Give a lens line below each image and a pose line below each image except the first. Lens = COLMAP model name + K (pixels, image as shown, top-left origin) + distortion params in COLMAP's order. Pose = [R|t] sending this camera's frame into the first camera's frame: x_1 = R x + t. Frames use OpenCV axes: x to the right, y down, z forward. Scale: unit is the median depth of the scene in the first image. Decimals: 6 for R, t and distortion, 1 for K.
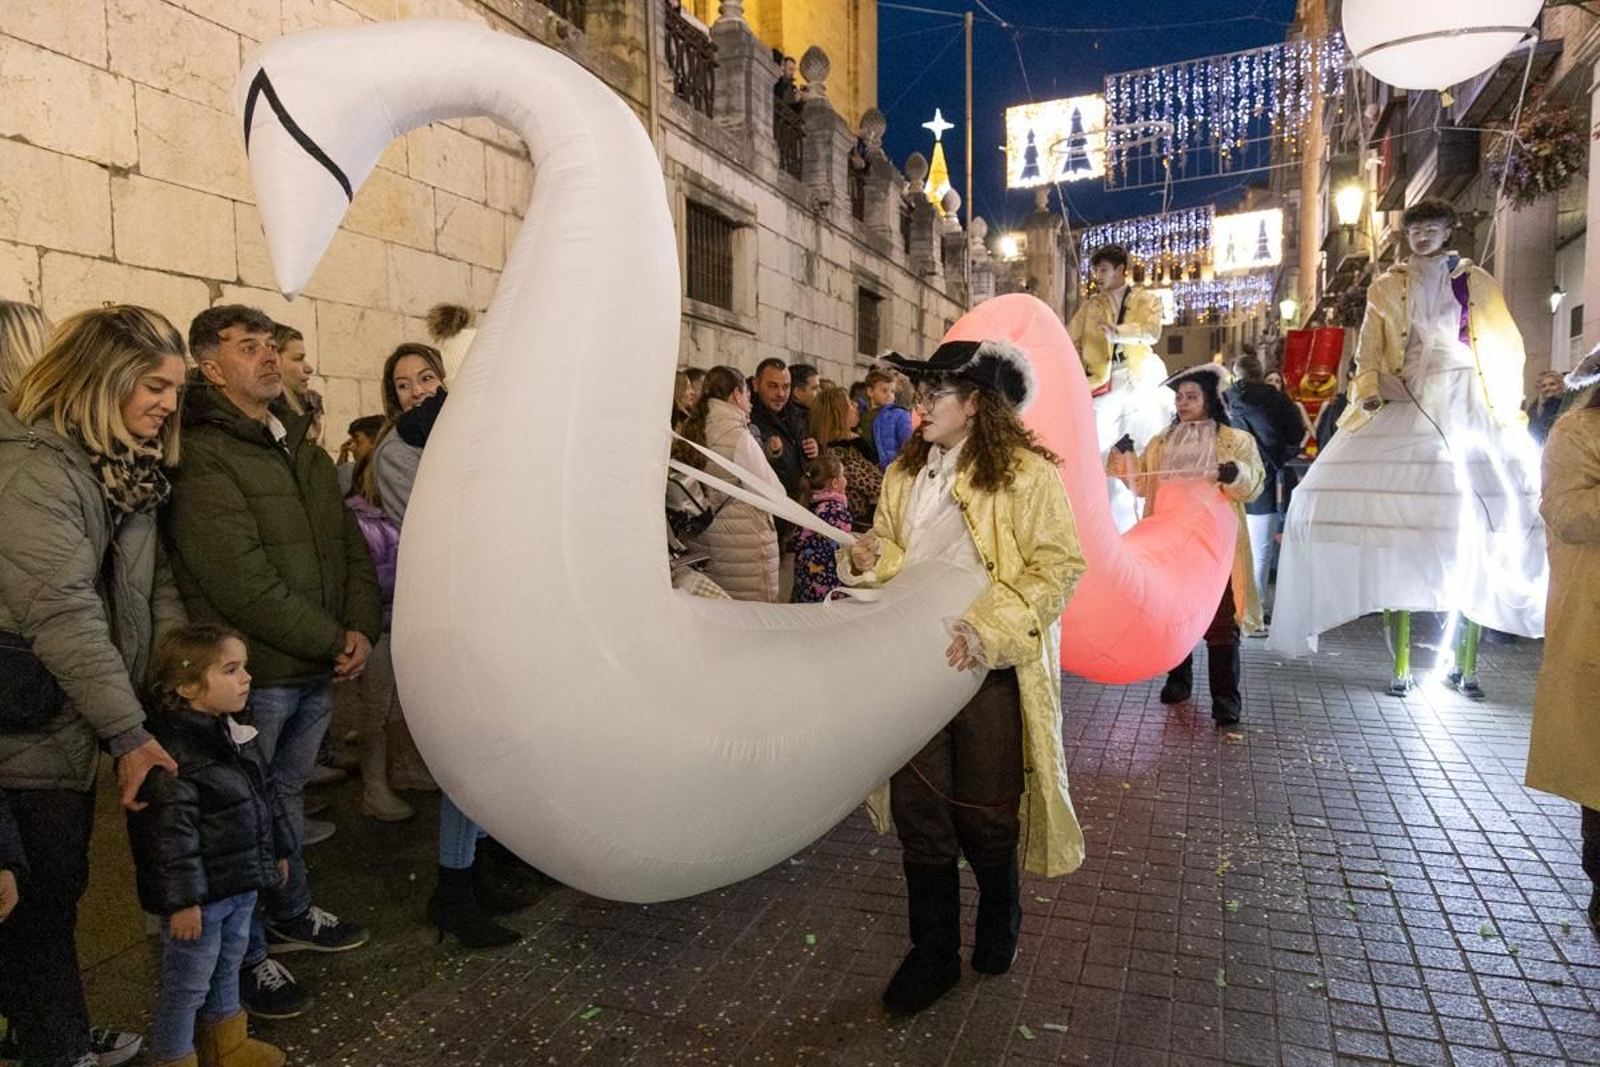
lens RADIAL K [[1064.7, 0, 808.0], [0, 1064.7, 536.2], [0, 0, 1]] dist [0.002381, 0.000676]
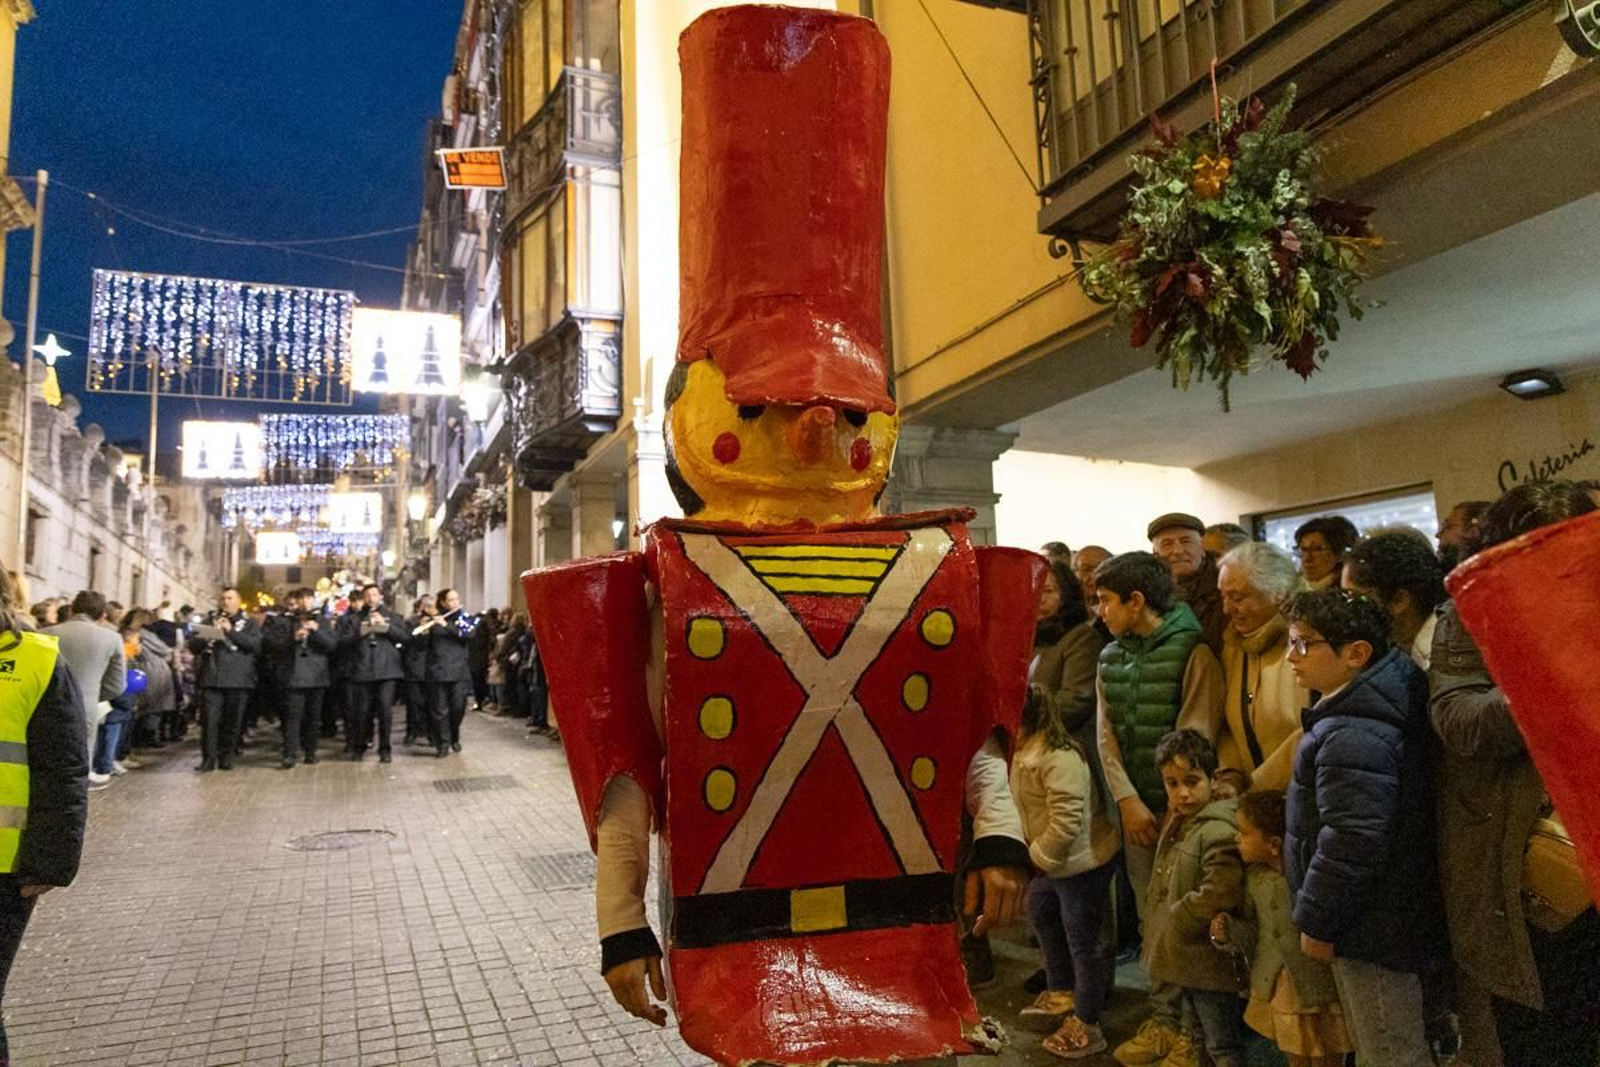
lens RADIAL K [[1064.7, 0, 808.0], [0, 1064.7, 536.2], [0, 0, 1]] dist [0.002381, 0.000676]
pose [[0.710457, 0.070616, 0.700189, -0.313647], [0.077823, 0.980967, -0.177897, 0.107101], [-0.699425, 0.180879, 0.691439, -0.824097]]
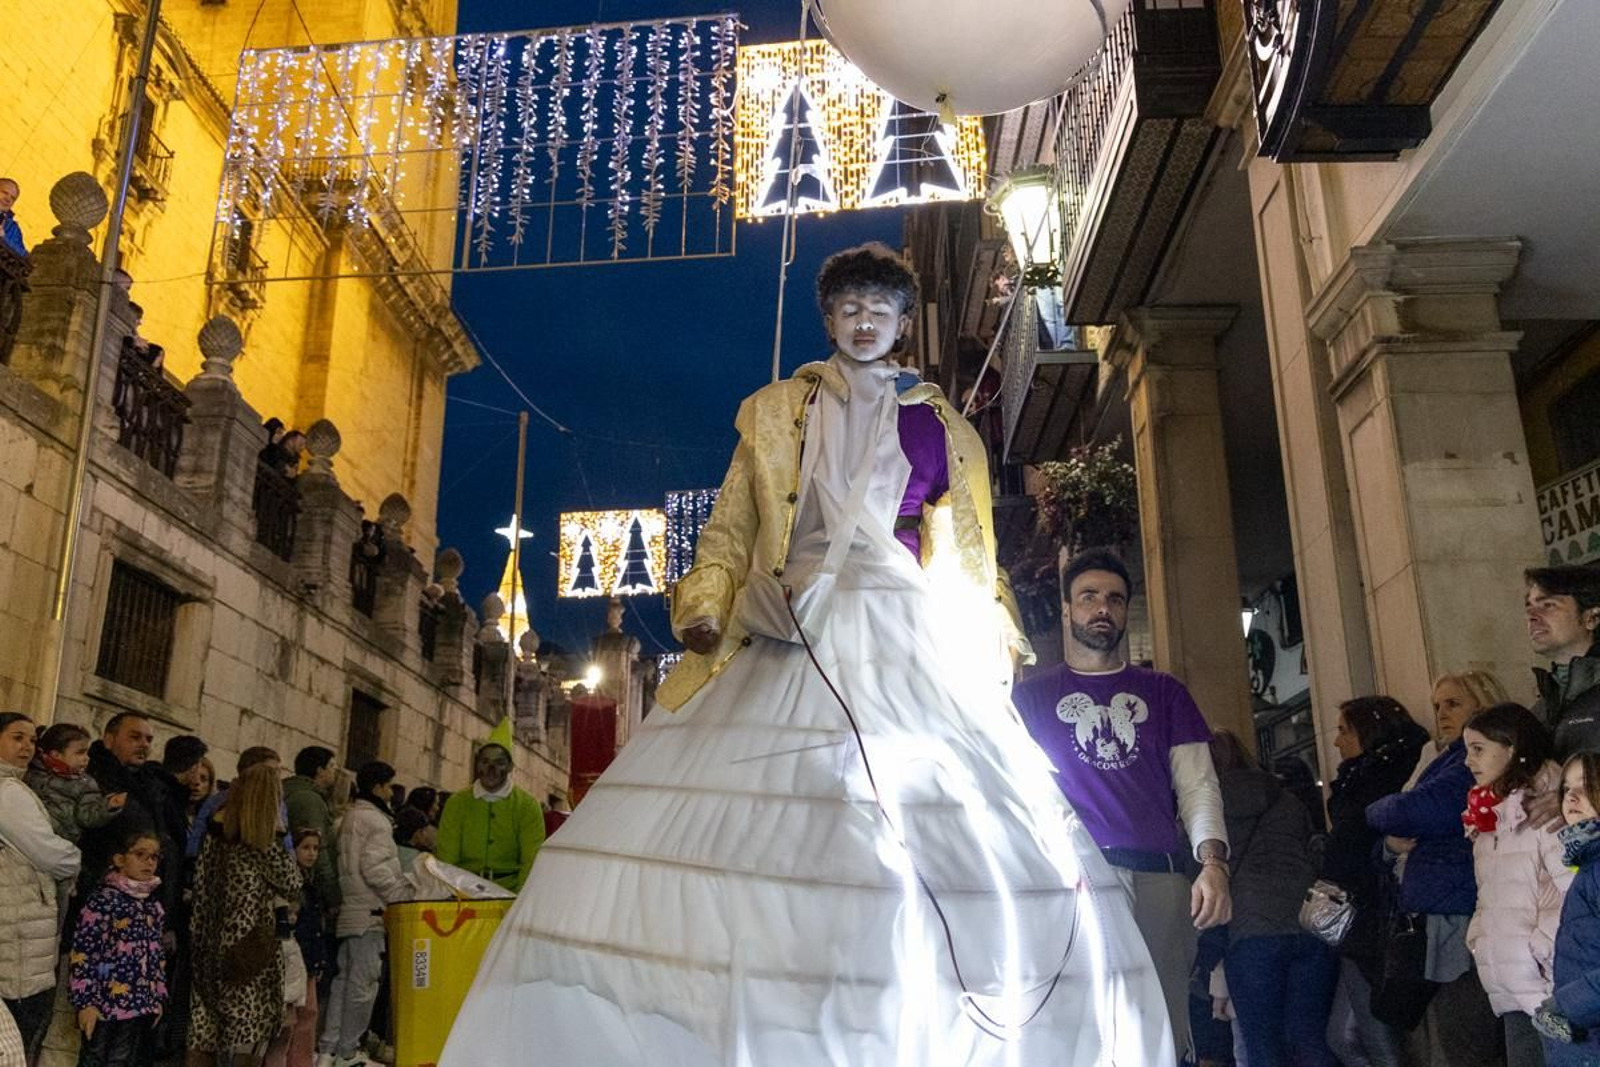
lens RADIAL K [[1320.8, 0, 800.0], [0, 1320.8, 533.5], [0, 0, 1]] dist [0.009253, 0.005562]
pose [[0.945851, 0.098621, 0.309258, 0.050563], [0.021699, 0.931389, -0.363379, 0.036229], [-0.323876, 0.350413, 0.878815, -0.060018]]
